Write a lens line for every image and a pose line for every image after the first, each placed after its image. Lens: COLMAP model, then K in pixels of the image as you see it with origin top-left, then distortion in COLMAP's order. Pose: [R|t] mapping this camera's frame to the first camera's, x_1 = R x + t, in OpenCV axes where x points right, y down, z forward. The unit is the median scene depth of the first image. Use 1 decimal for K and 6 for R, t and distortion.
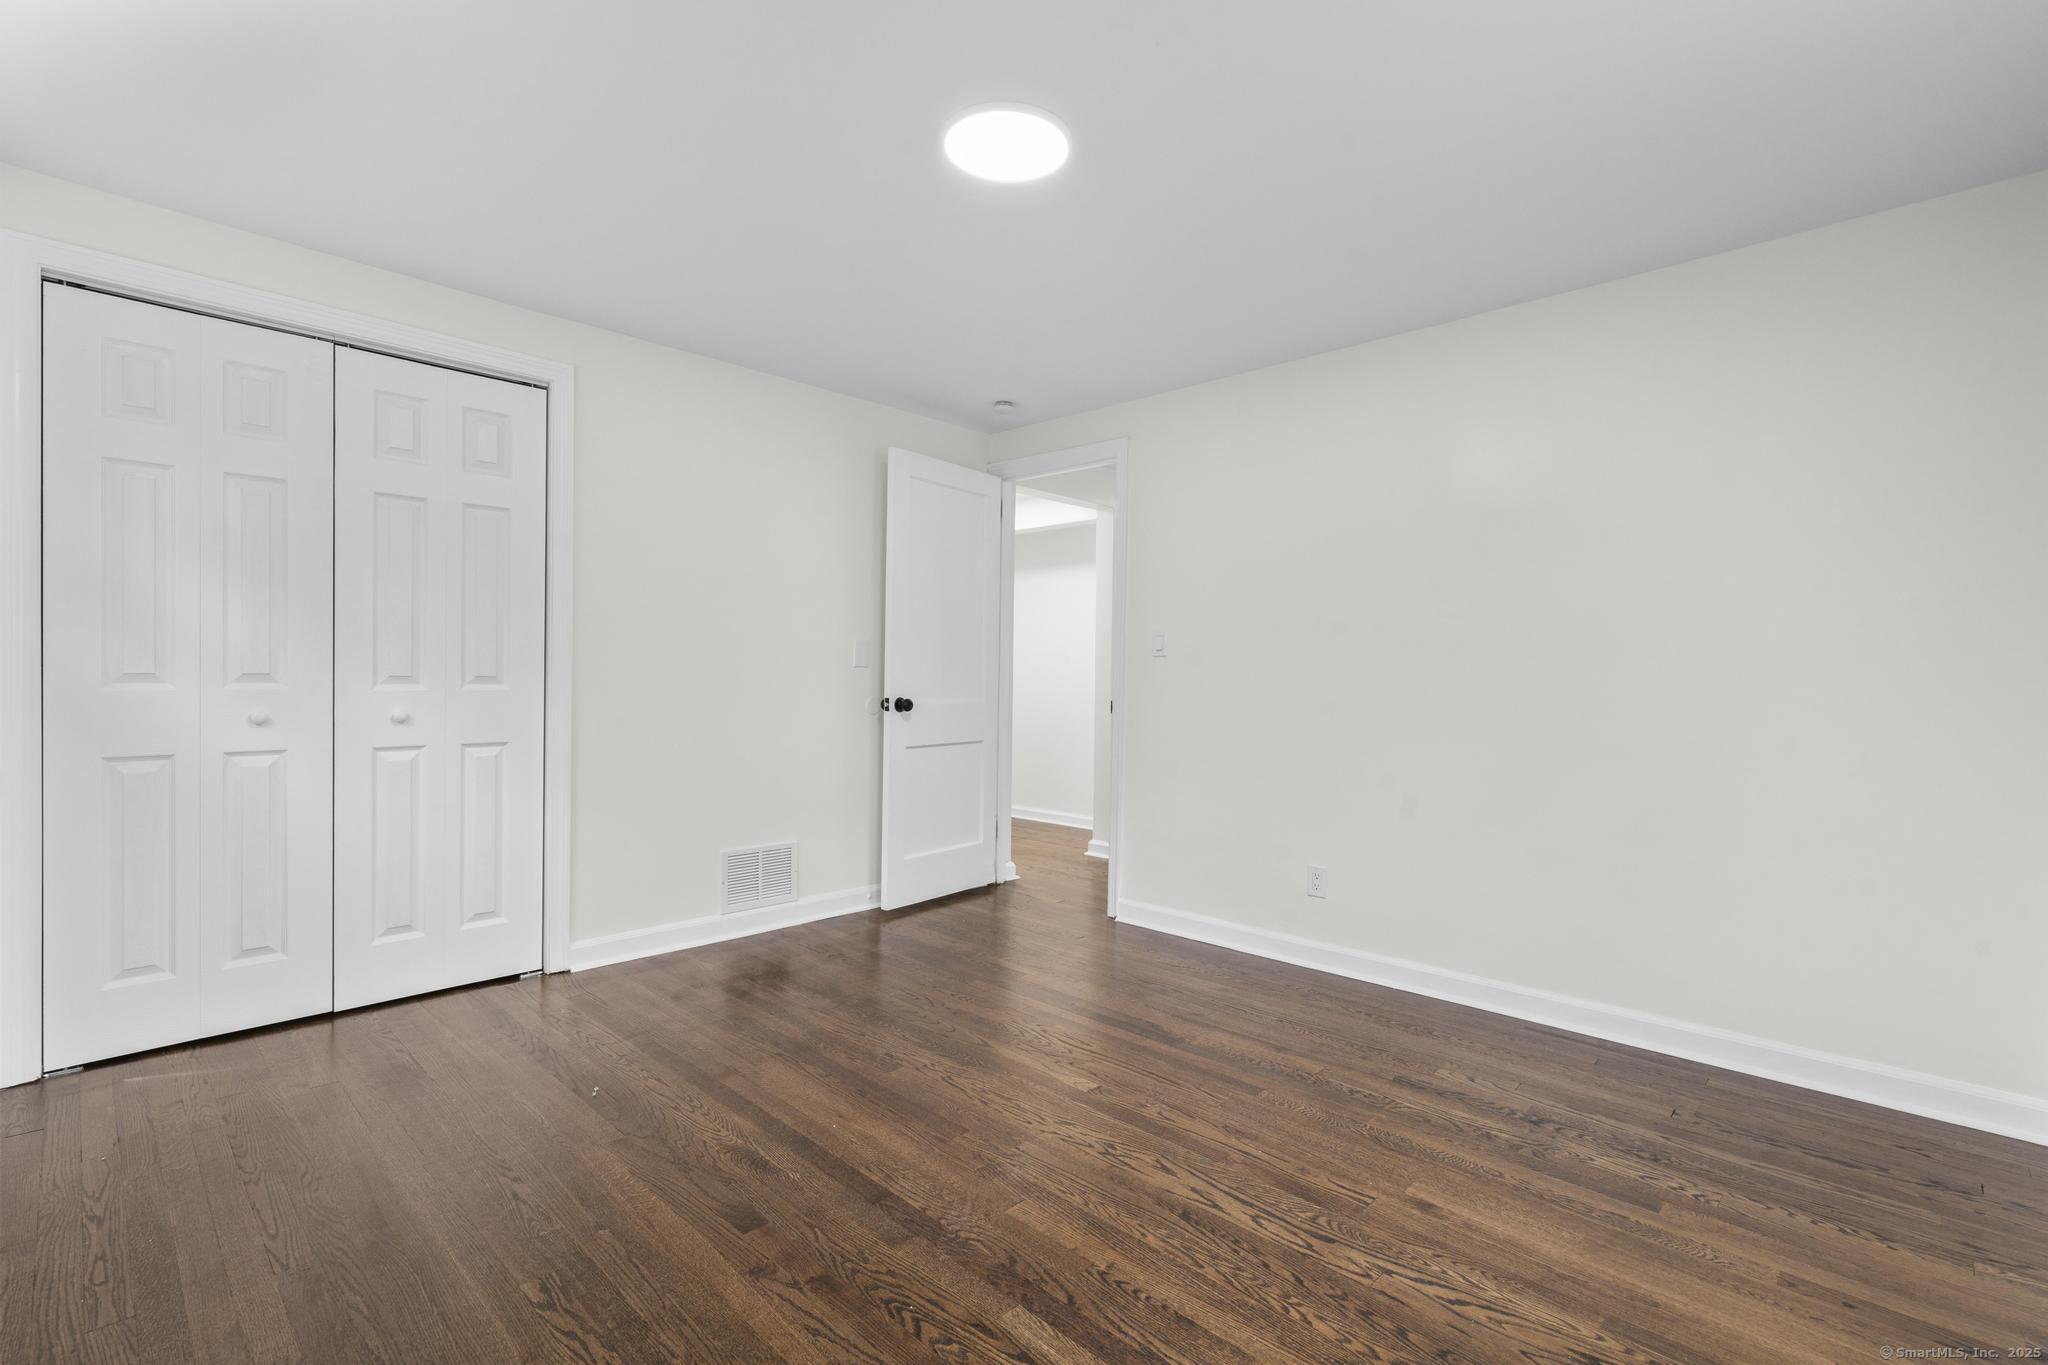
lens RADIAL K [[922.5, 0, 1021.3], [0, 922.5, 679.1], [0, 0, 1]] dist [-0.002758, 0.000461]
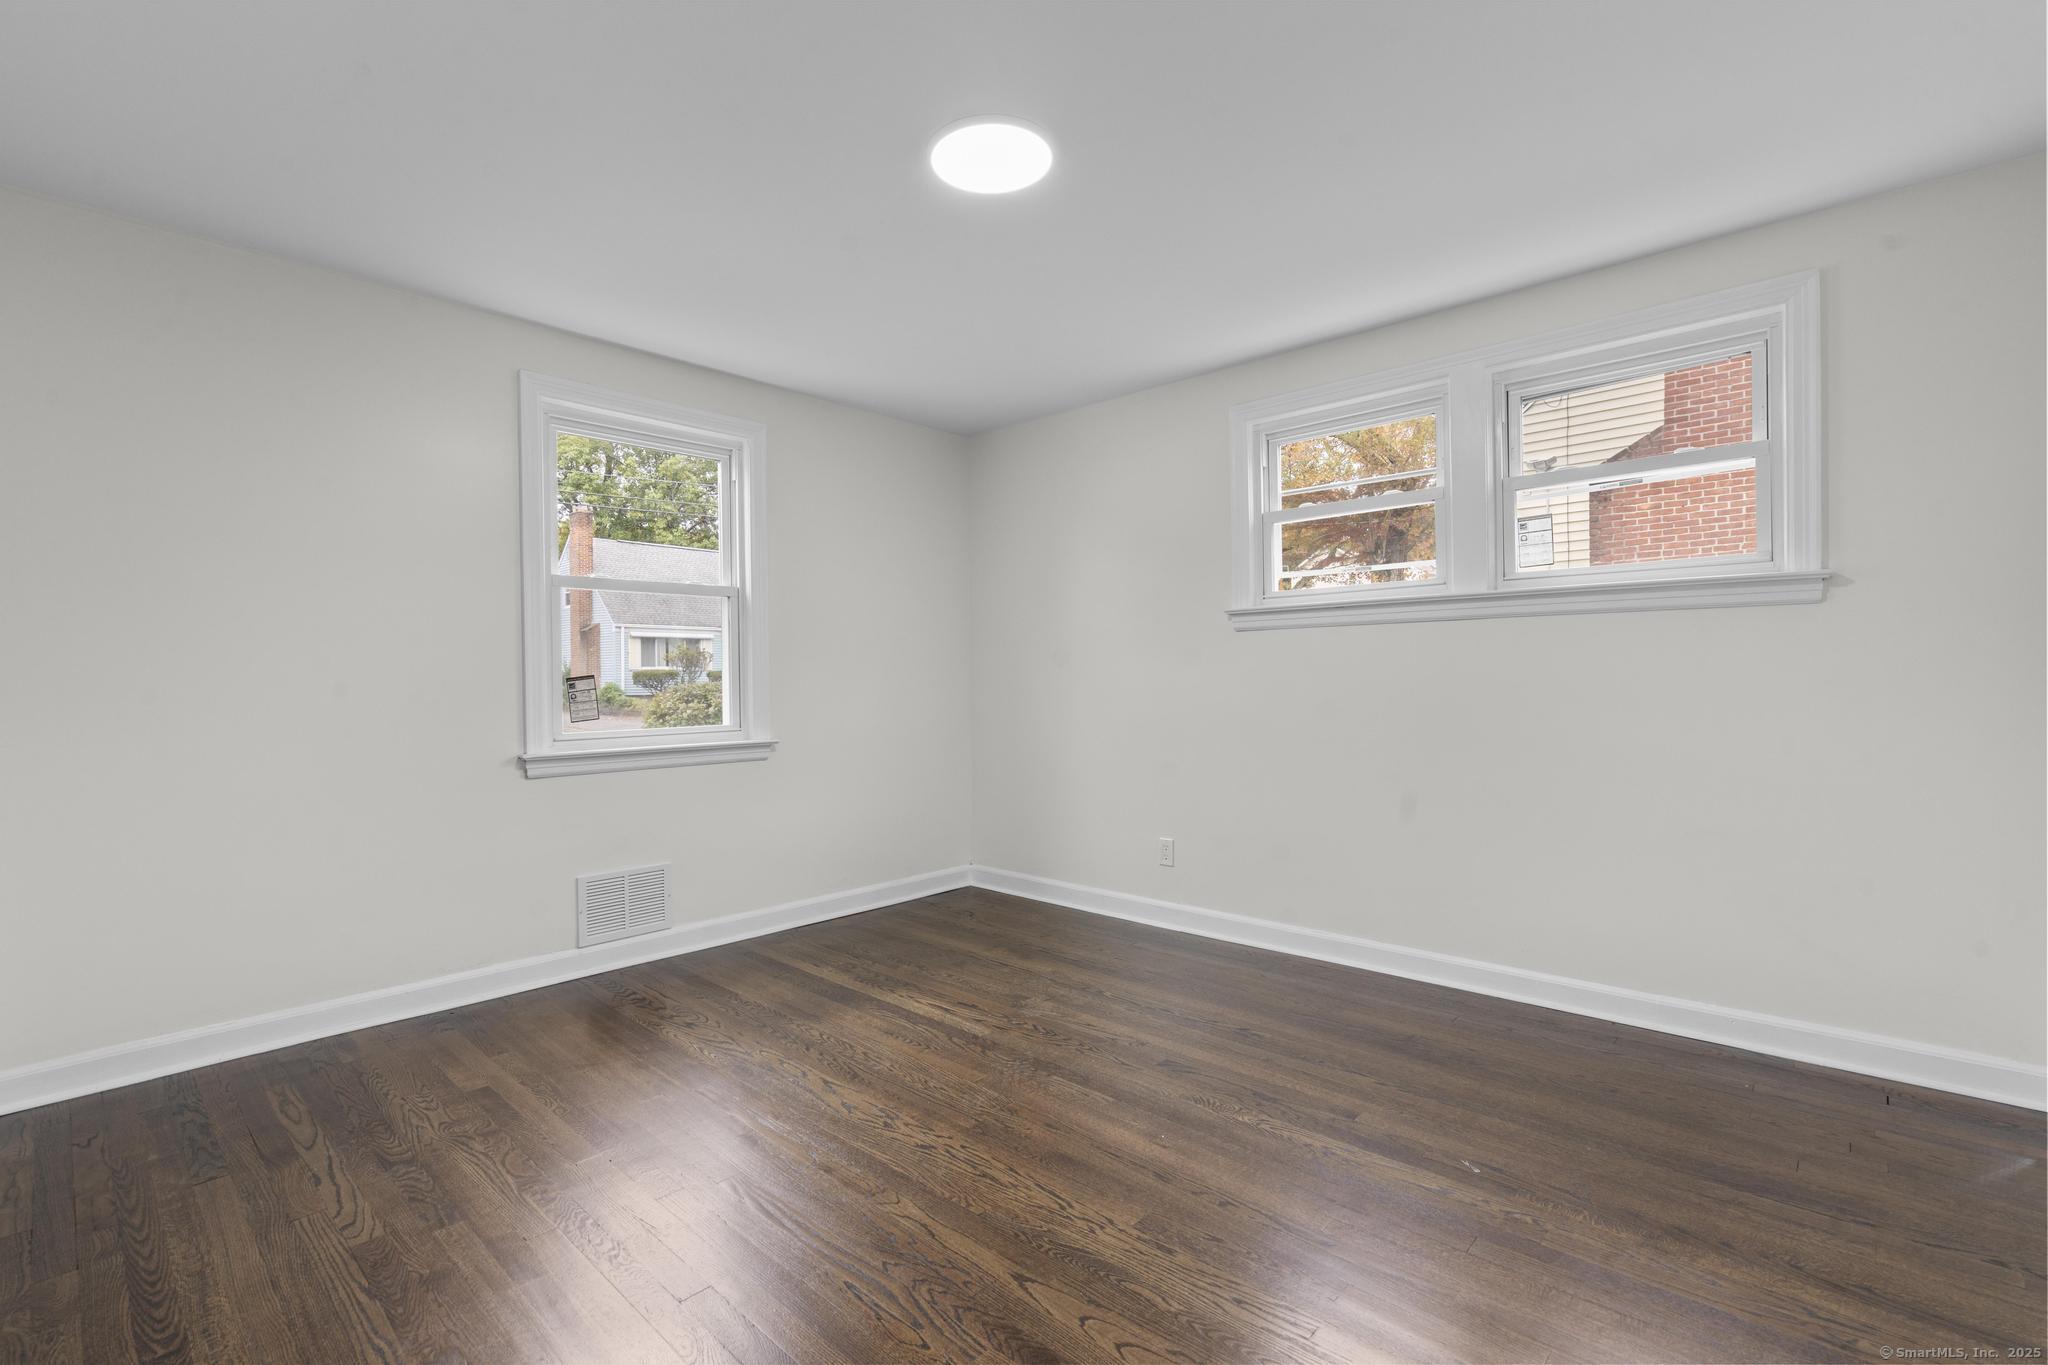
lens RADIAL K [[922.5, 0, 1025.8], [0, 922.5, 682.4], [0, 0, 1]] dist [-0.002758, 0.000461]
pose [[-0.999723, -0.008378, -0.022001, -0.037217], [-0.008545, 0.999935, 0.007502, -0.007983], [0.021936, 0.007688, -0.999730, 2.318927]]
